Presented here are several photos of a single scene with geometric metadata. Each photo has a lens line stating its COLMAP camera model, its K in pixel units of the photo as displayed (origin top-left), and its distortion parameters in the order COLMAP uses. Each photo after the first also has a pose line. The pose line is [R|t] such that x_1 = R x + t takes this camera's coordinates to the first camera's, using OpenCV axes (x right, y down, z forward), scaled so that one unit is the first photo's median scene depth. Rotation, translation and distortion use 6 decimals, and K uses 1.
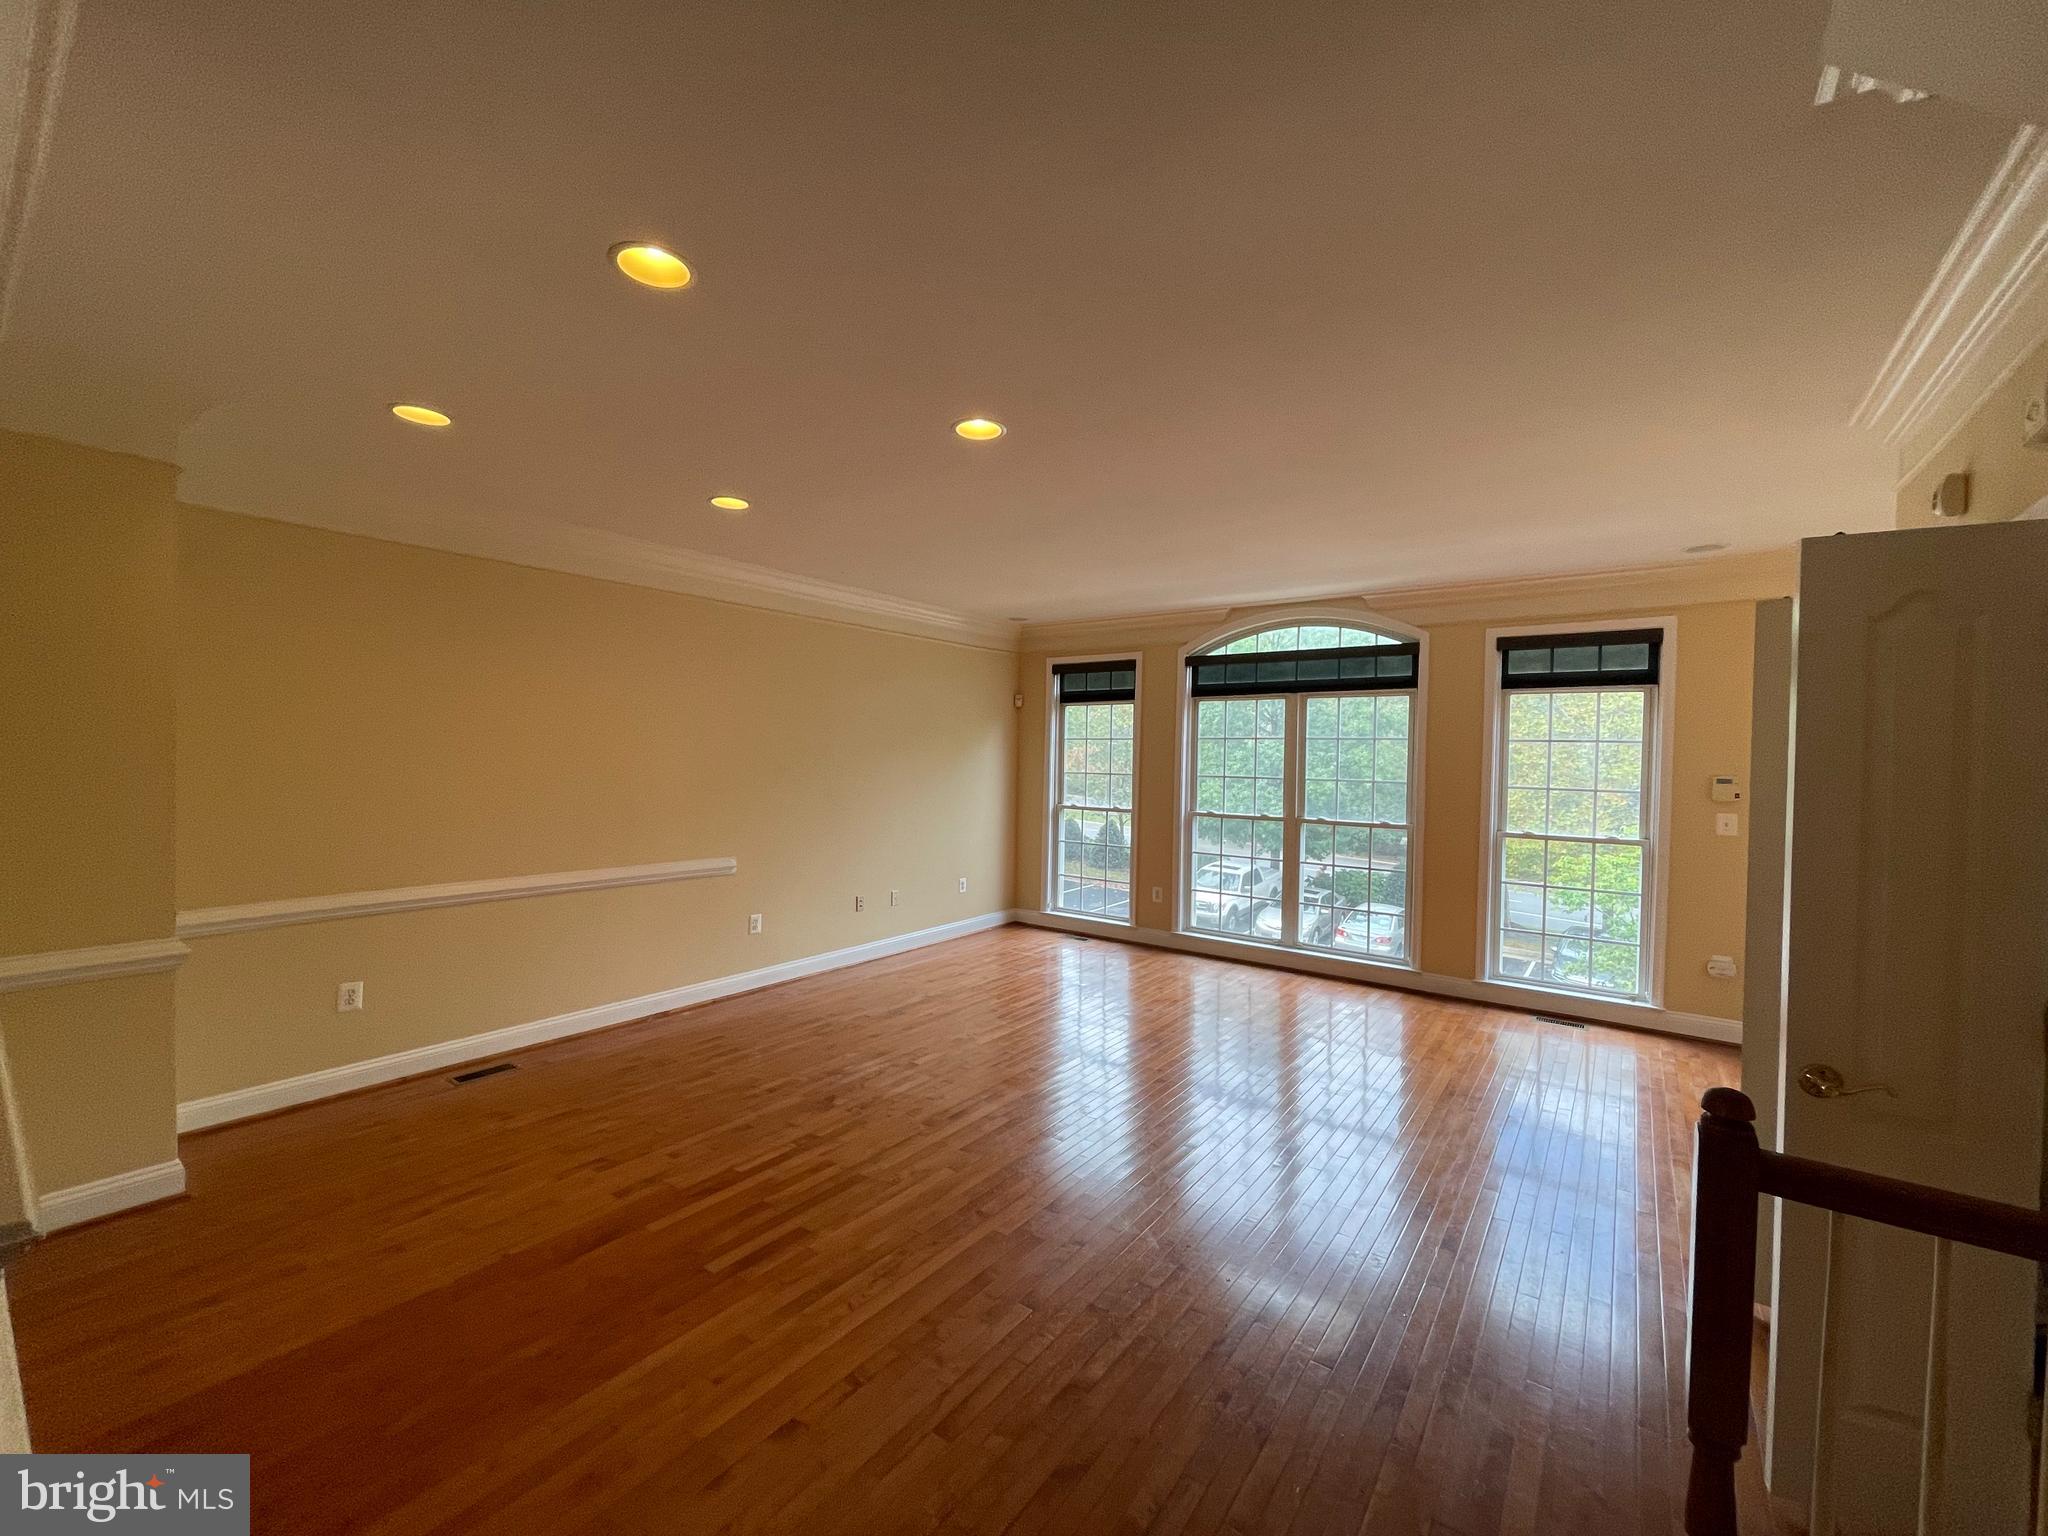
lens RADIAL K [[824.4, 0, 1019.9], [0, 824.4, 771.3], [0, 0, 1]] dist [-0.002771, 0.000383]
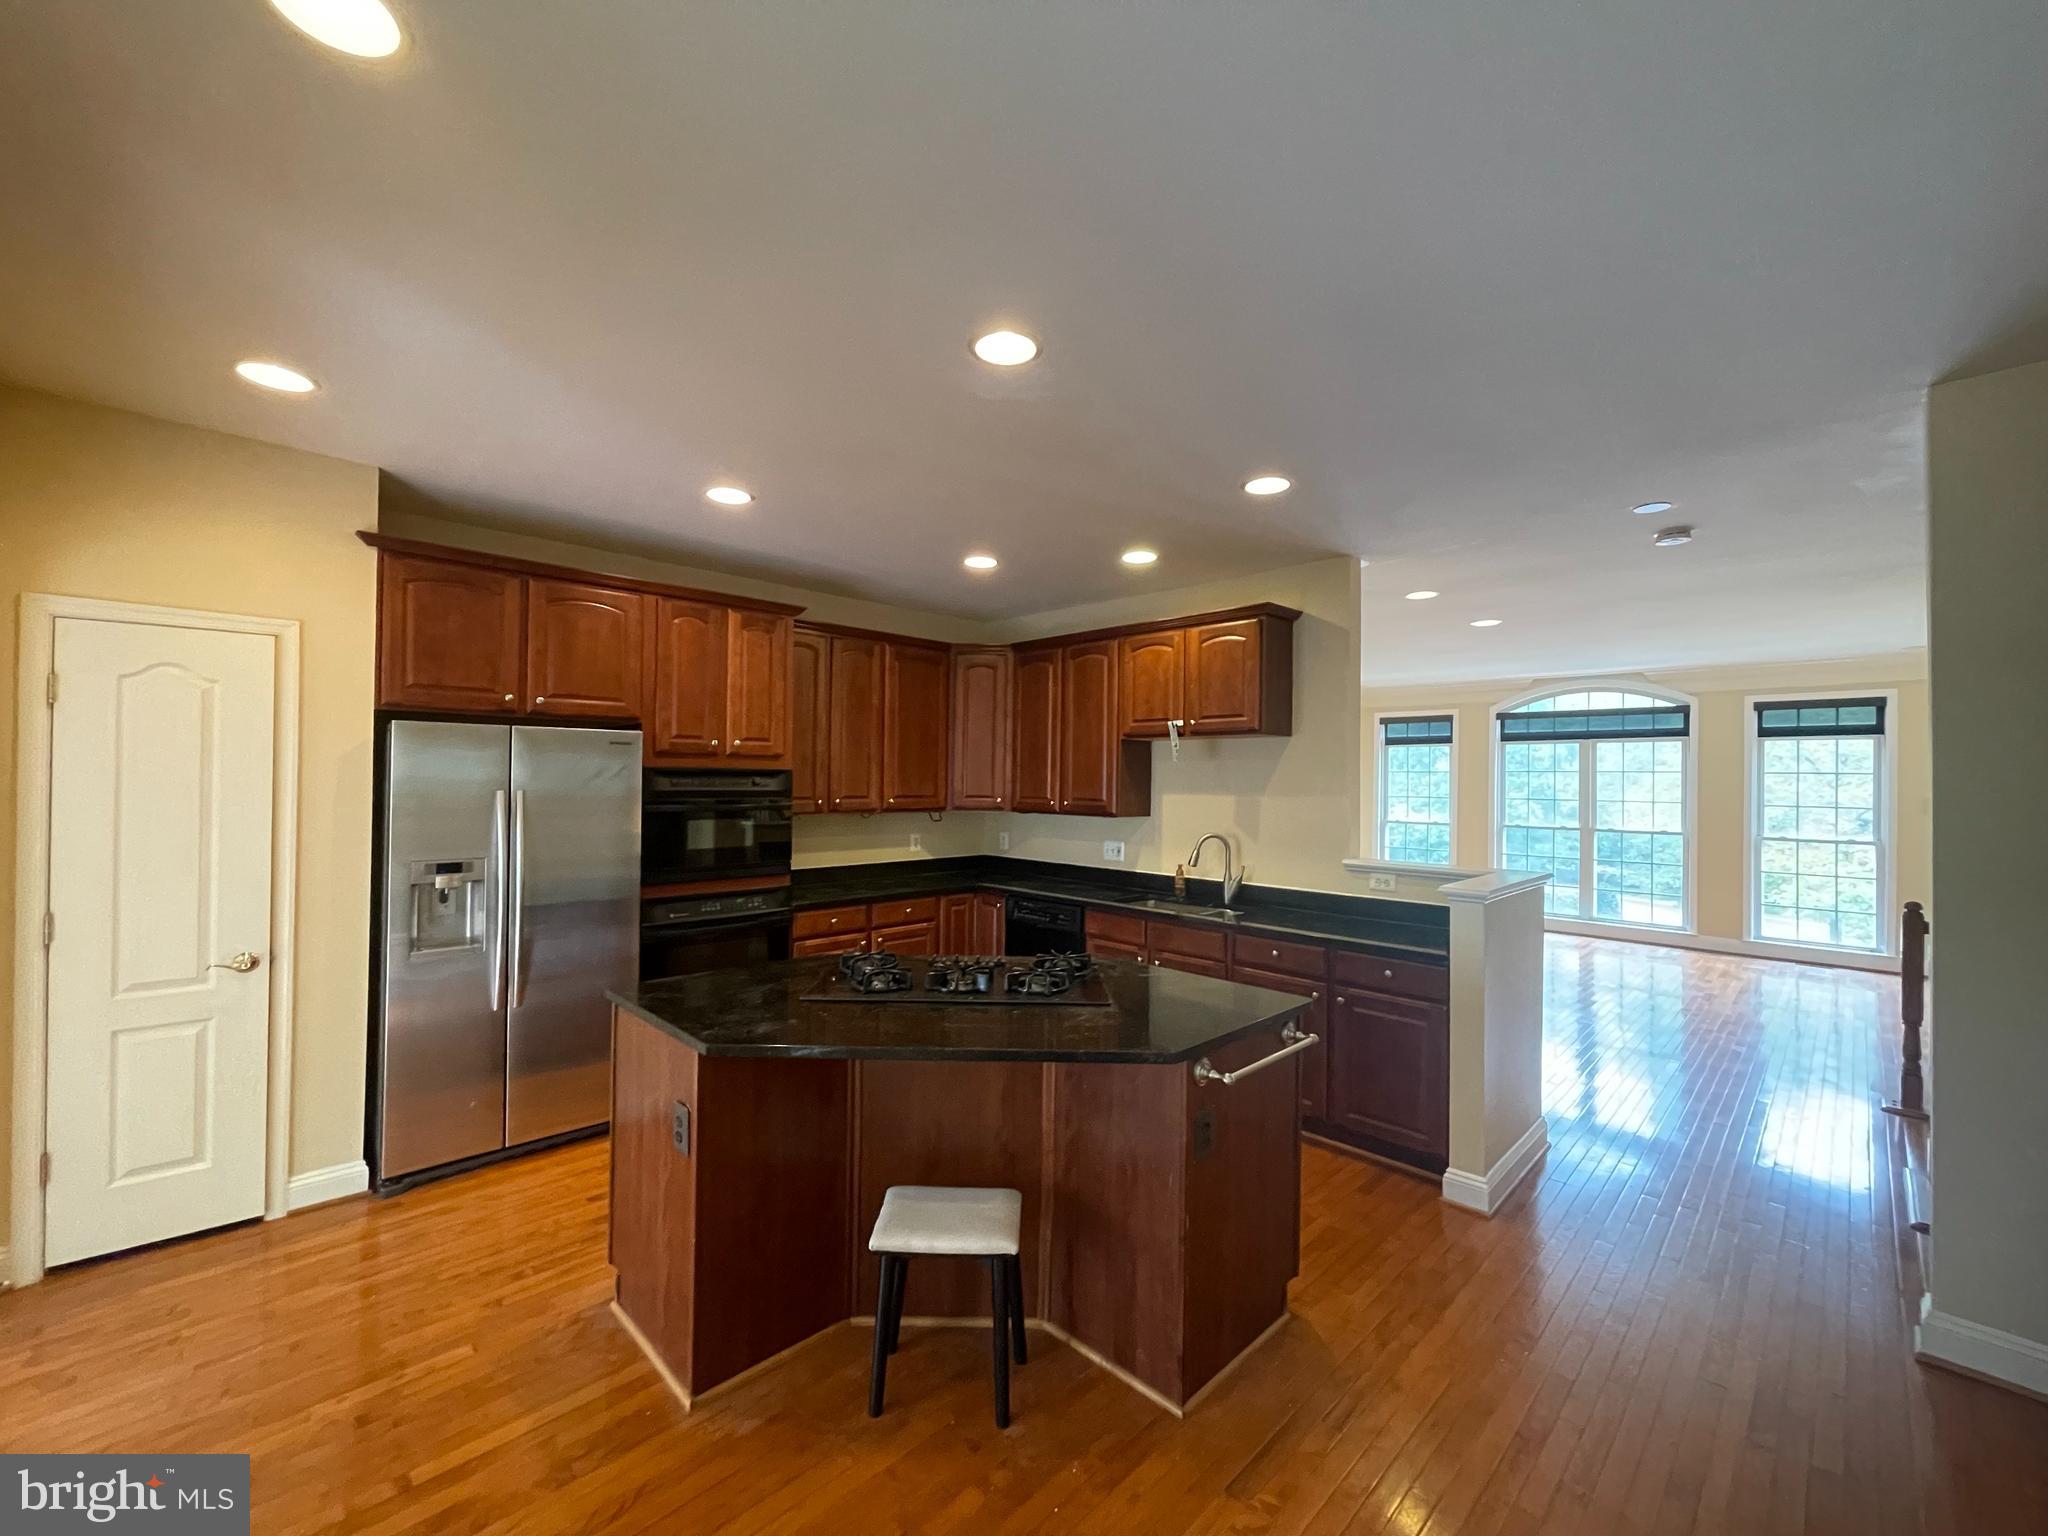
lens RADIAL K [[824.4, 0, 1019.9], [0, 824.4, 771.3], [0, 0, 1]] dist [-0.002771, 0.000383]
pose [[0.988631, -0.005493, -0.150258, -0.468460], [0.000405, 0.999426, -0.033872, 0.007090], [0.150358, 0.033426, 0.988066, -0.601770]]
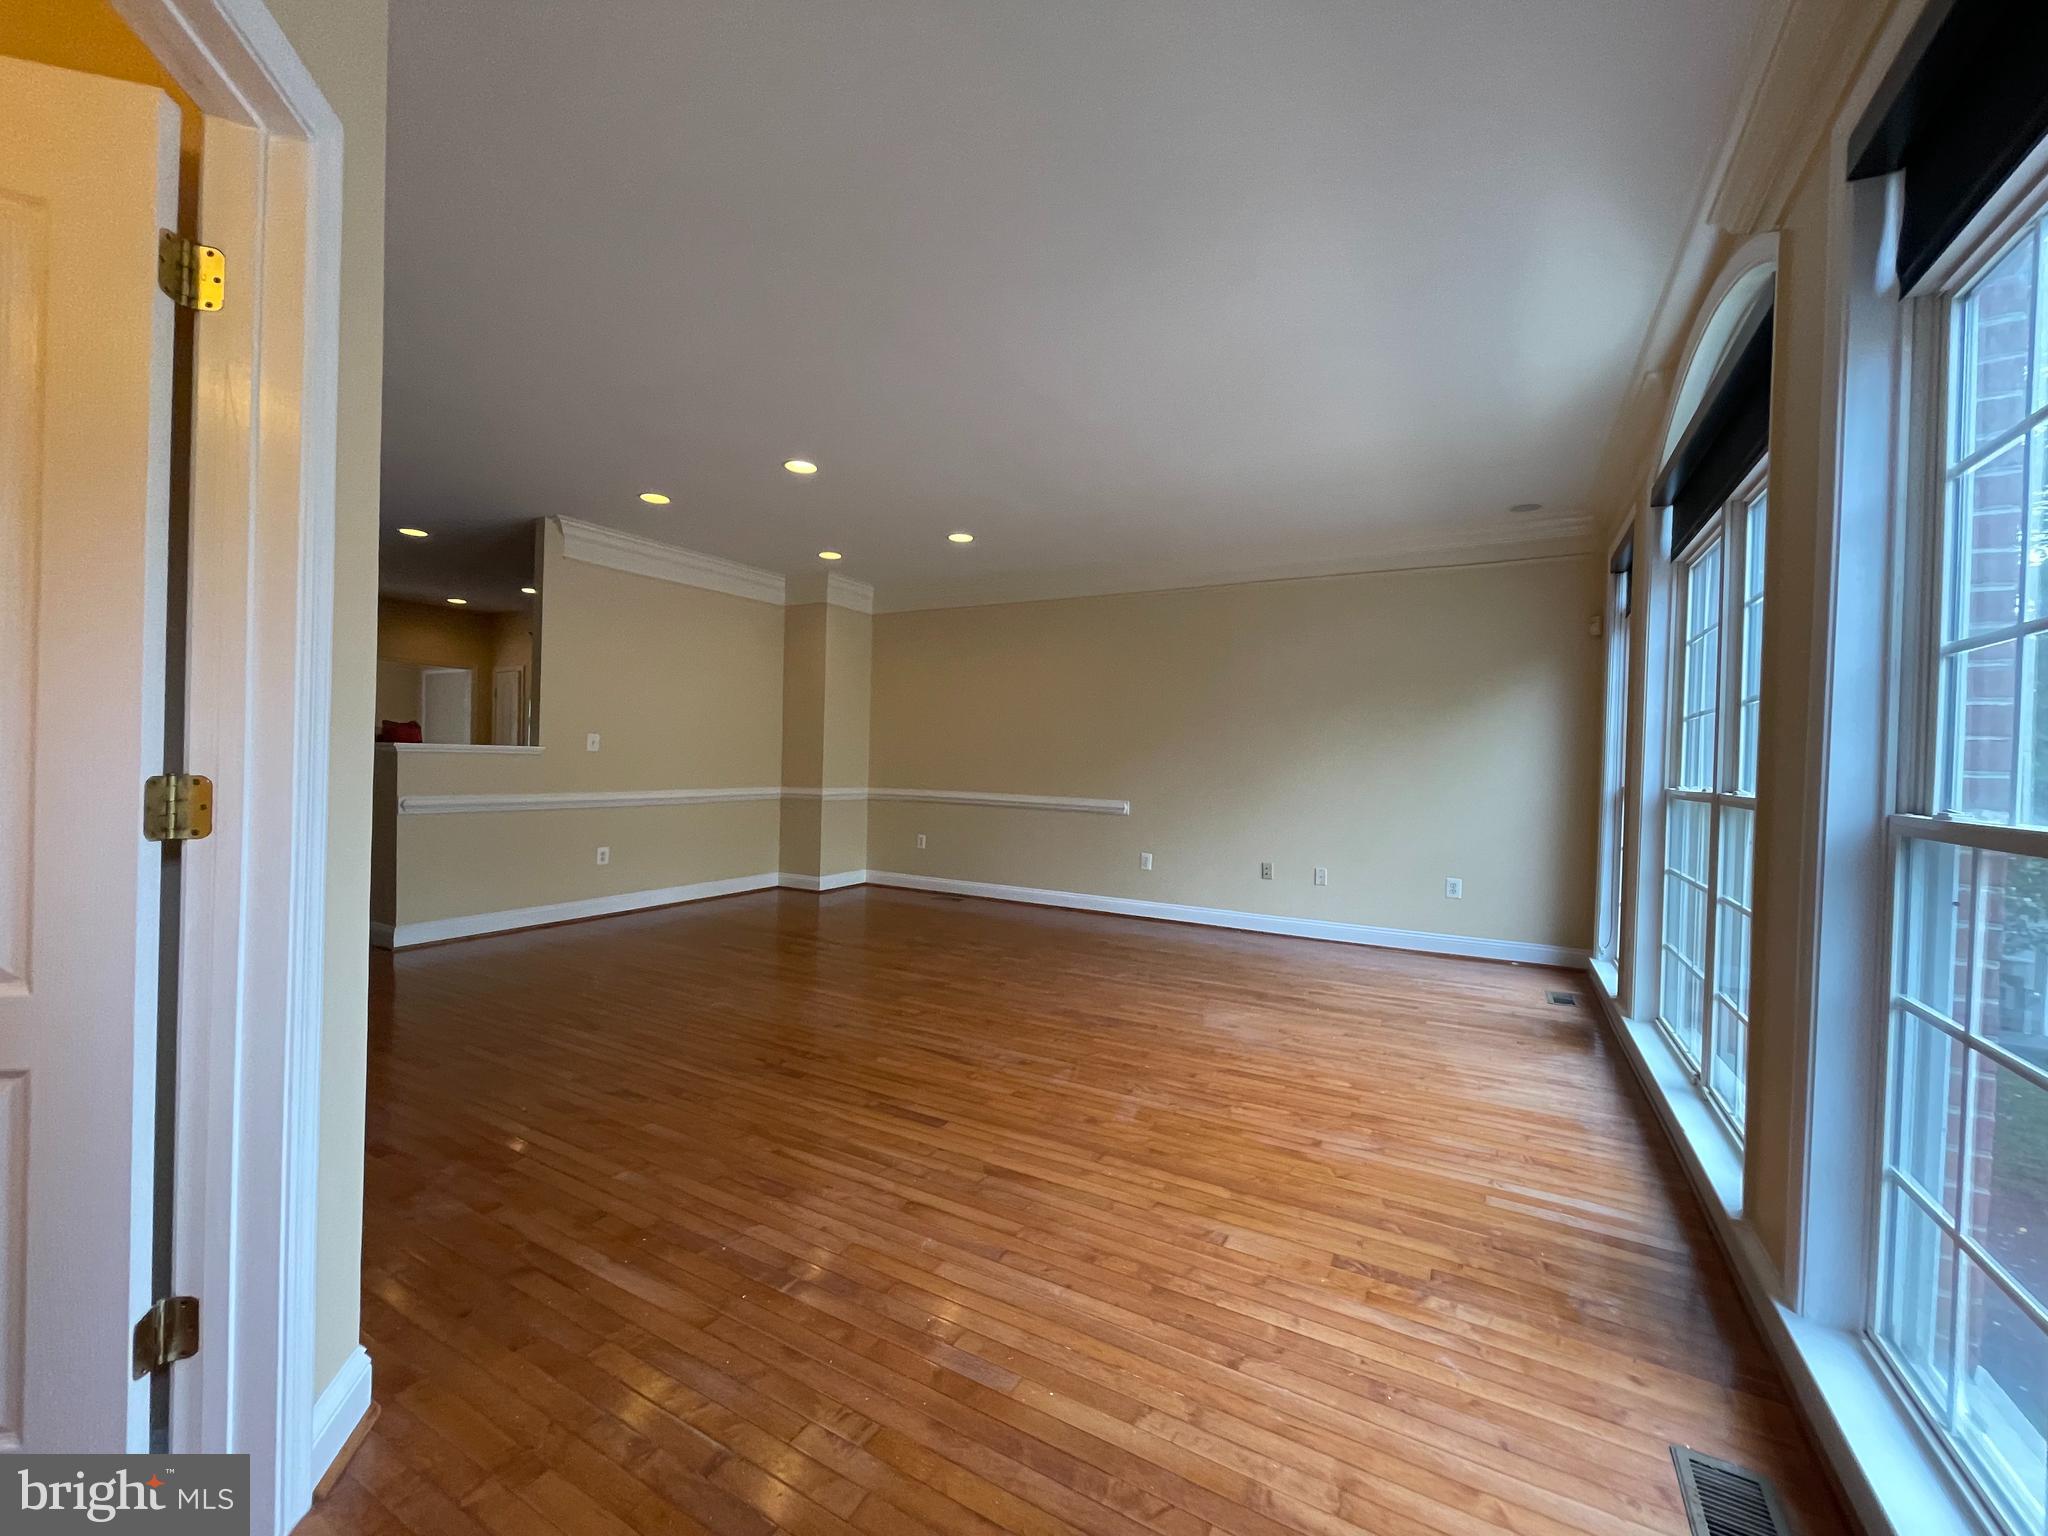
lens RADIAL K [[824.4, 0, 1019.9], [0, 824.4, 771.3], [0, 0, 1]] dist [-0.002771, 0.000383]
pose [[0.122646, -0.001981, -0.992448, 0.820068], [-0.045339, 0.998943, -0.007597, 0.073542], [0.991414, 0.045929, 0.122427, 0.673970]]
